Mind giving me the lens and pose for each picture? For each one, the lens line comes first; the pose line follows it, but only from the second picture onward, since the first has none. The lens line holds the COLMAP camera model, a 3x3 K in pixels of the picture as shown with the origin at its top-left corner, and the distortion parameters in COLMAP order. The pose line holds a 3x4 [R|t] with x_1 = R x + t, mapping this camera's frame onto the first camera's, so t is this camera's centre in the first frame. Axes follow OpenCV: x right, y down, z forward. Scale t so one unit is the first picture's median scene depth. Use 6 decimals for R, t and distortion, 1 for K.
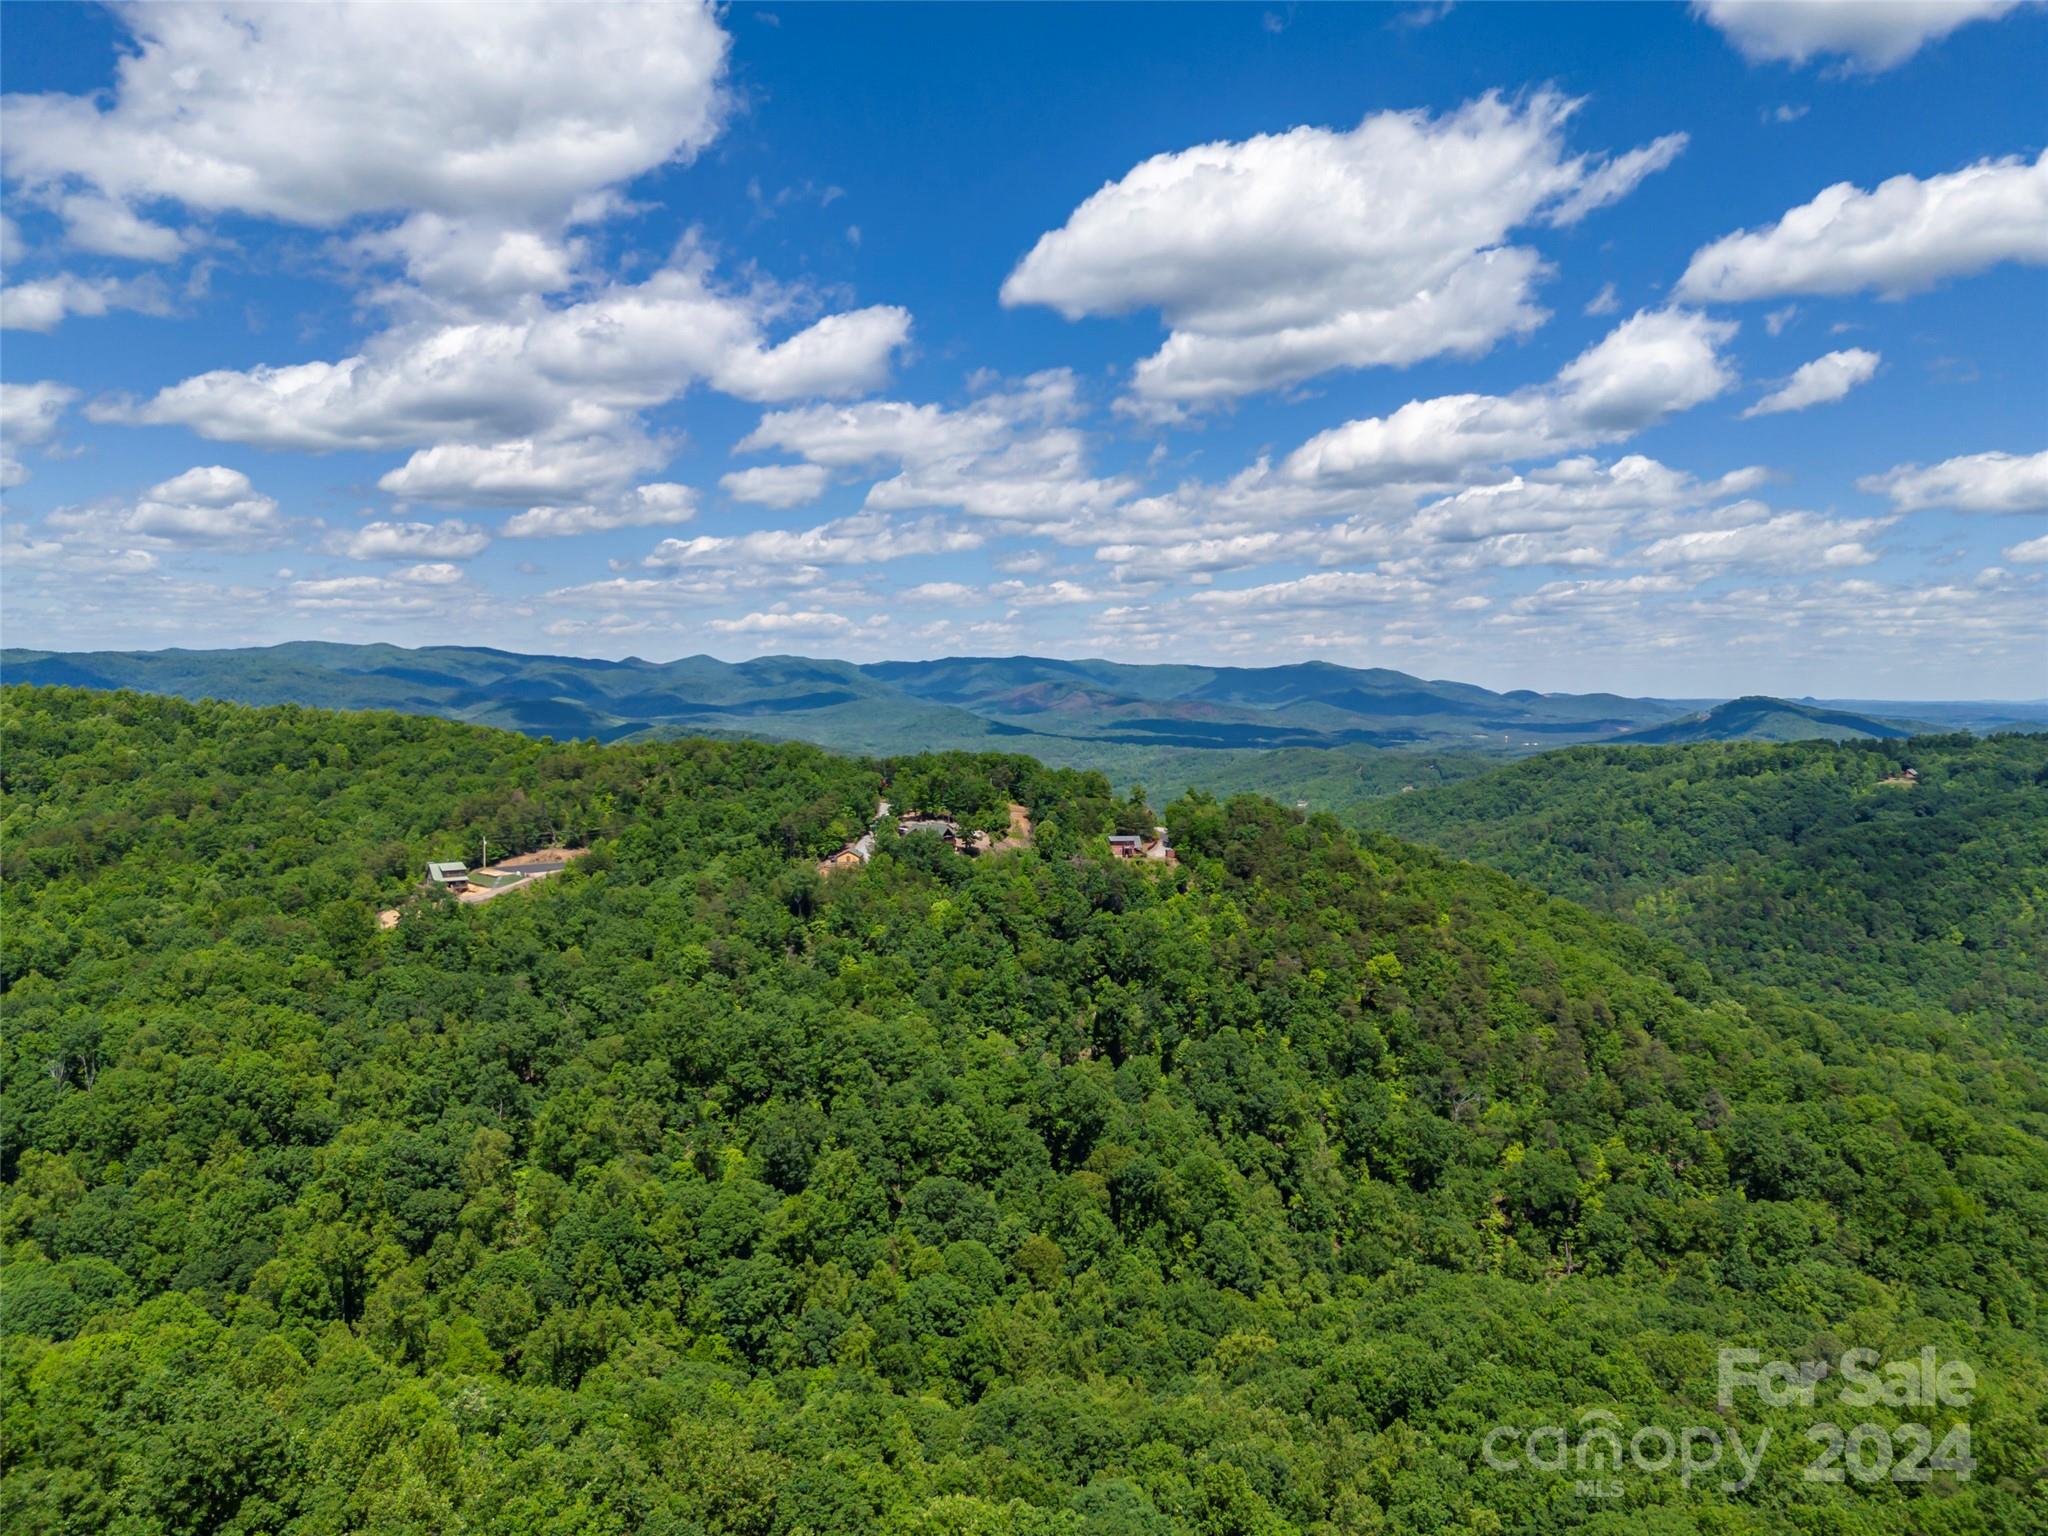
lens RADIAL K [[1503.7, 0, 1024.0], [0, 1503.7, 768.0], [0, 0, 1]] dist [0.086524, -0.073848]
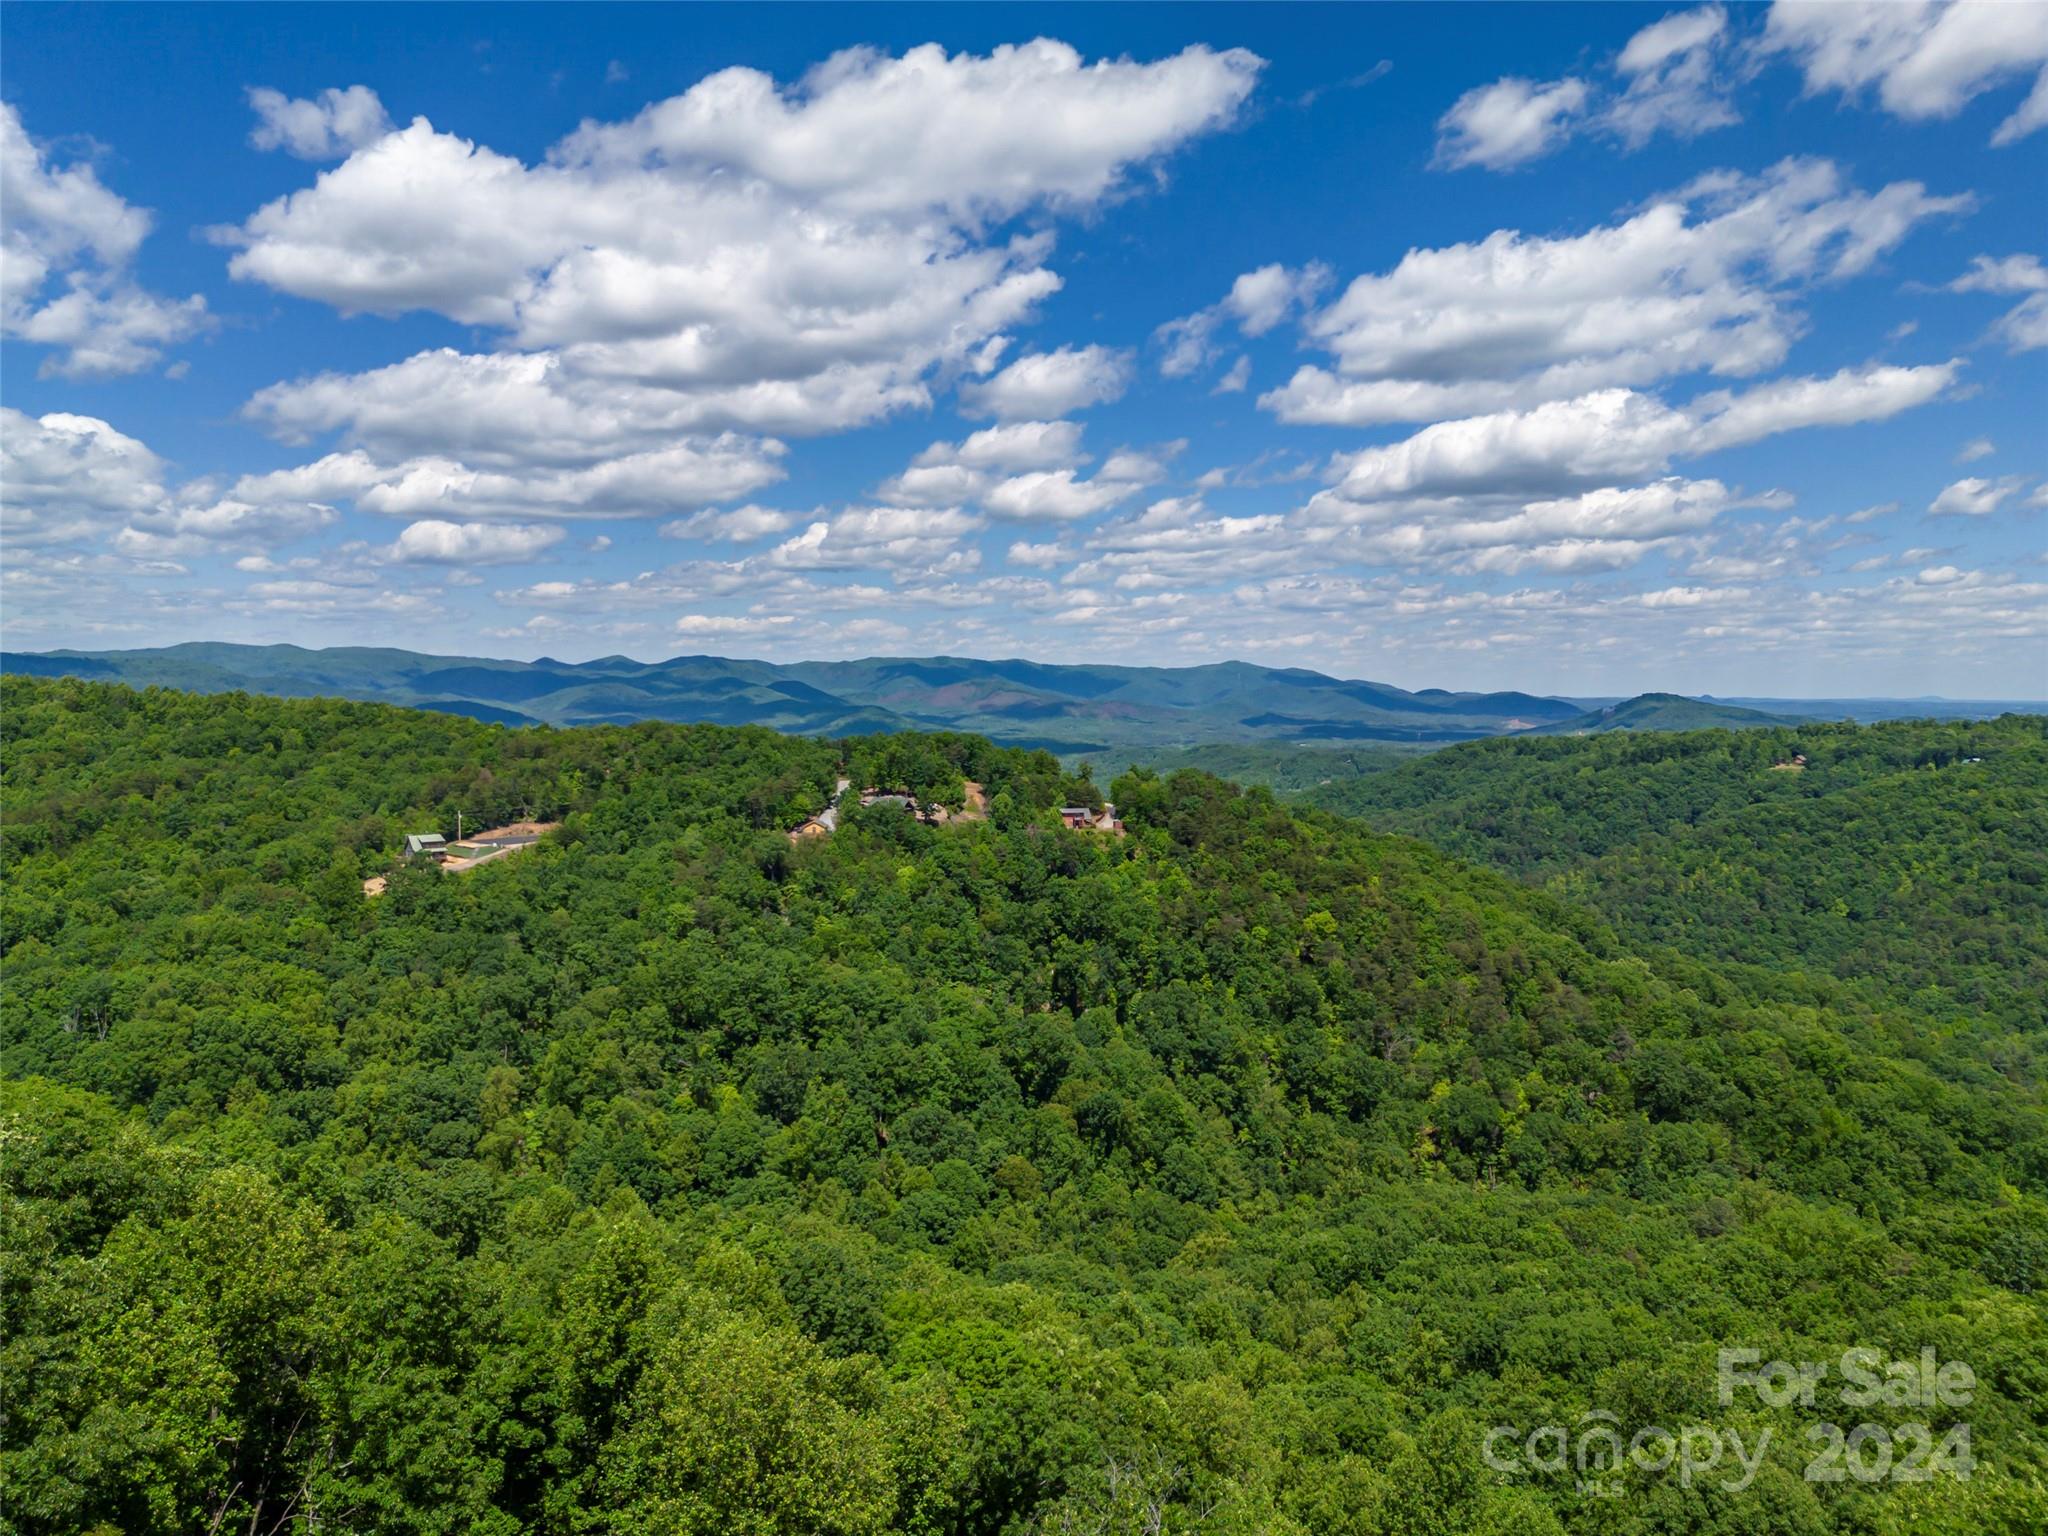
lens RADIAL K [[1503.7, 0, 1024.0], [0, 1503.7, 768.0], [0, 0, 1]] dist [0.086524, -0.073848]
pose [[0.998589, -0.005129, 0.052847, -0.031612], [0.005169, 0.999986, -0.000608, 0.022877], [-0.052844, 0.000880, 0.998602, -0.065532]]
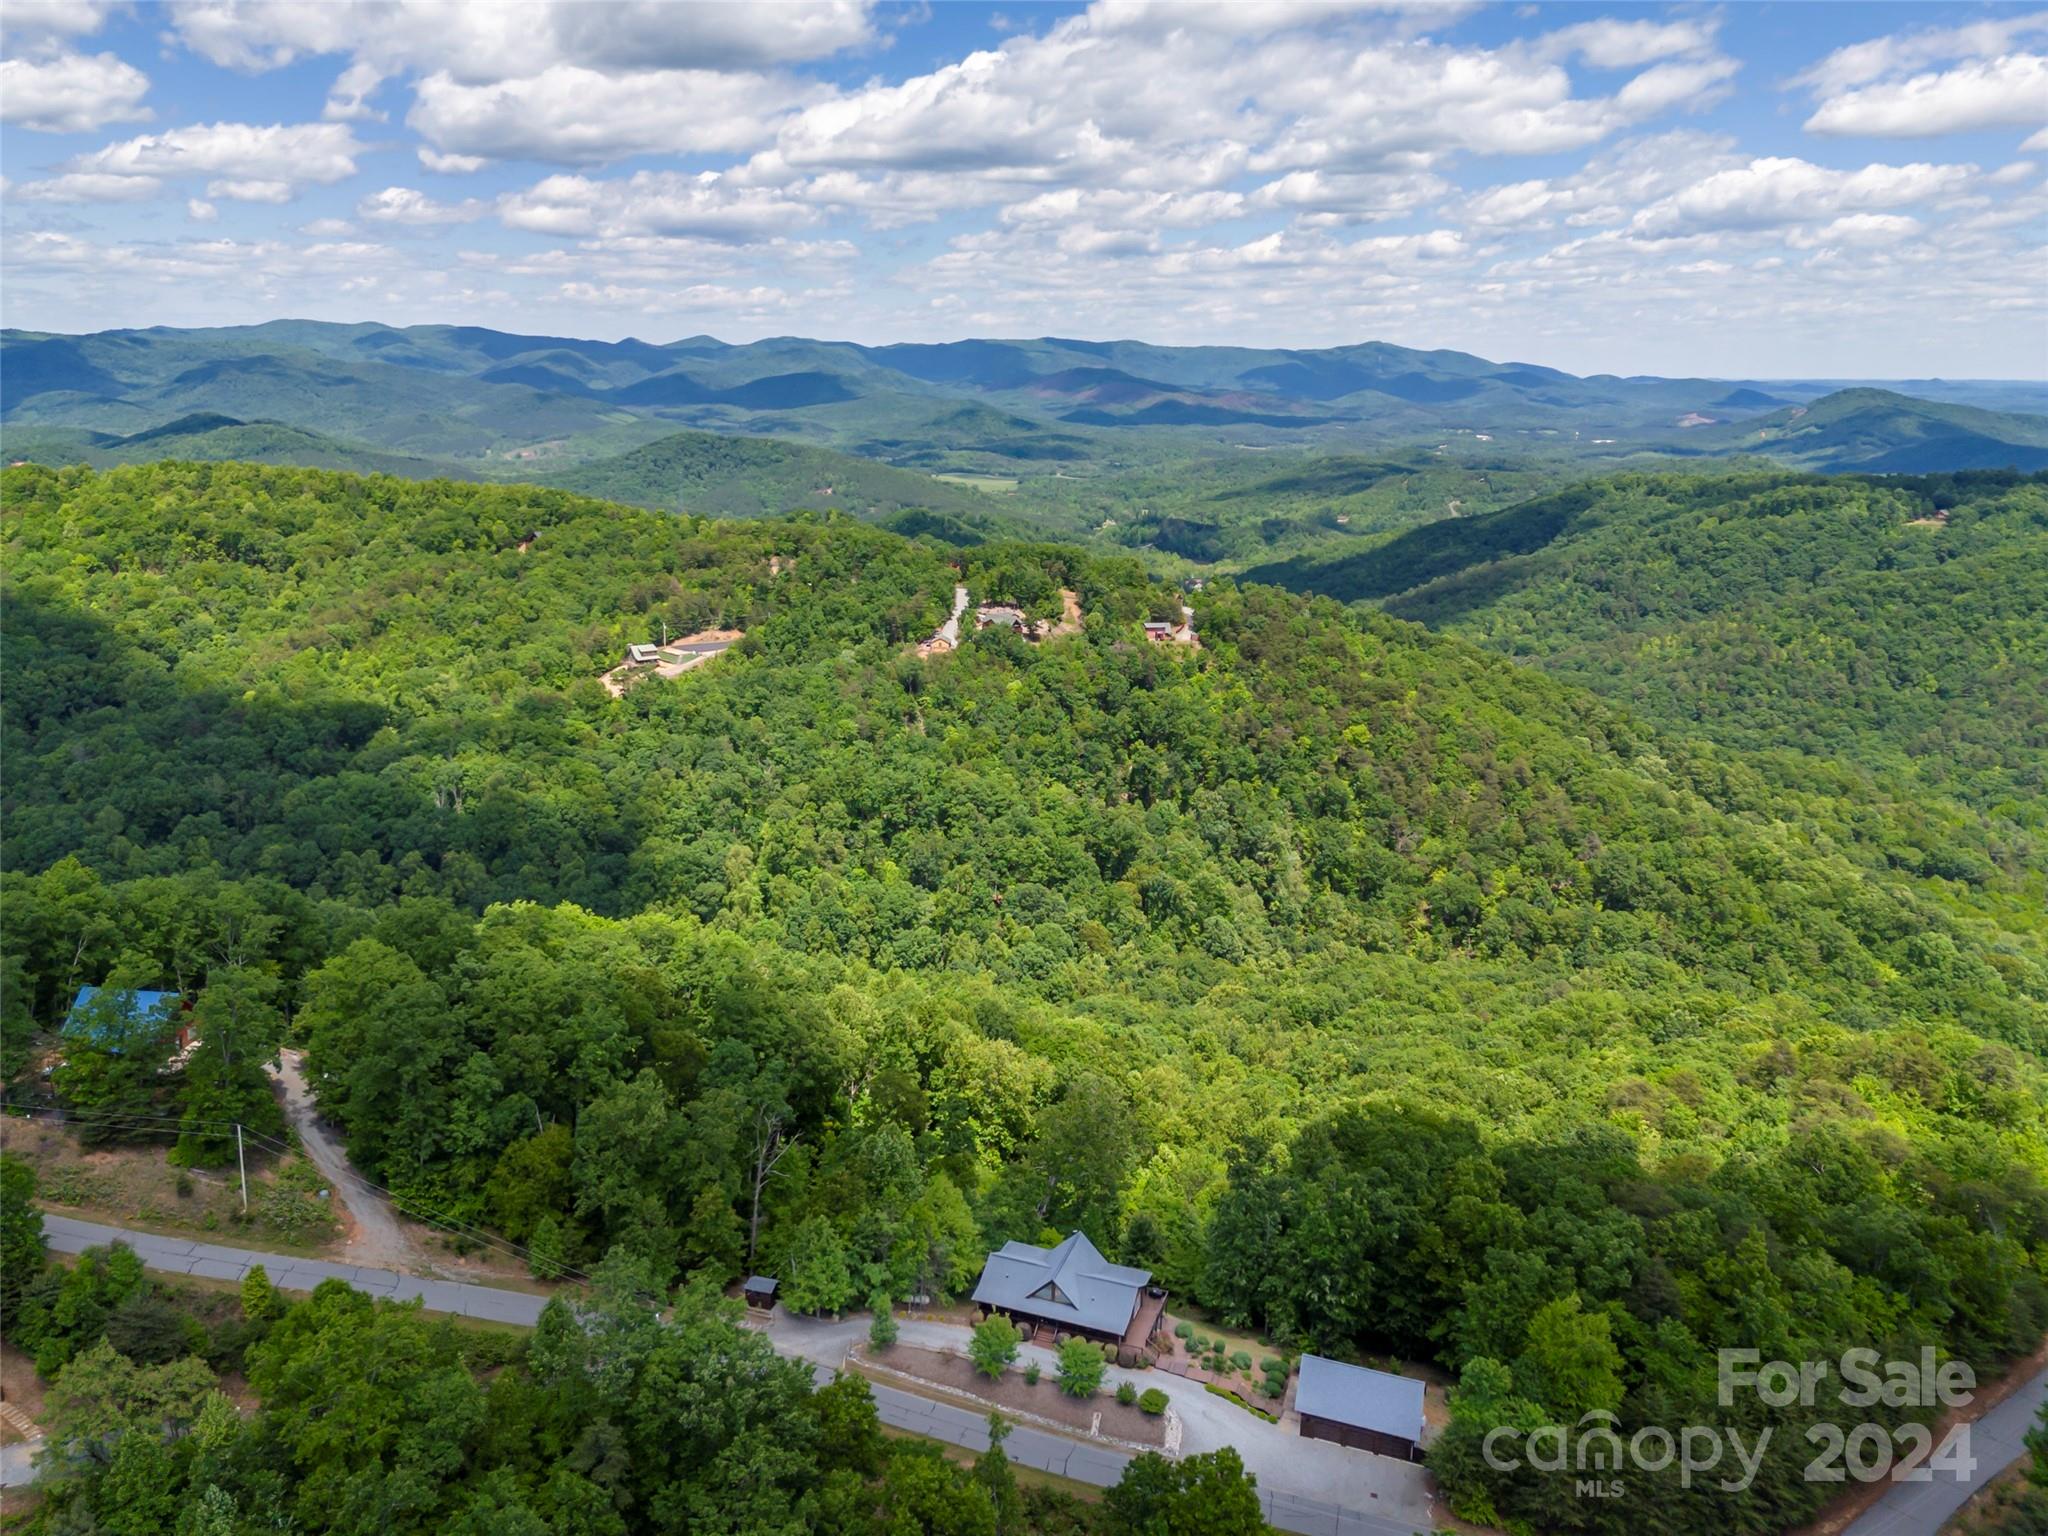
lens RADIAL K [[1591.7, 0, 900.1], [0, 1591.7, 743.9], [0, 0, 1]] dist [0.092729, -0.123772]
pose [[0.996053, 0.014686, -0.087535, -0.036342], [0.001012, 0.984272, 0.176657, -0.117029], [0.088753, -0.176048, 0.980372, -0.432224]]
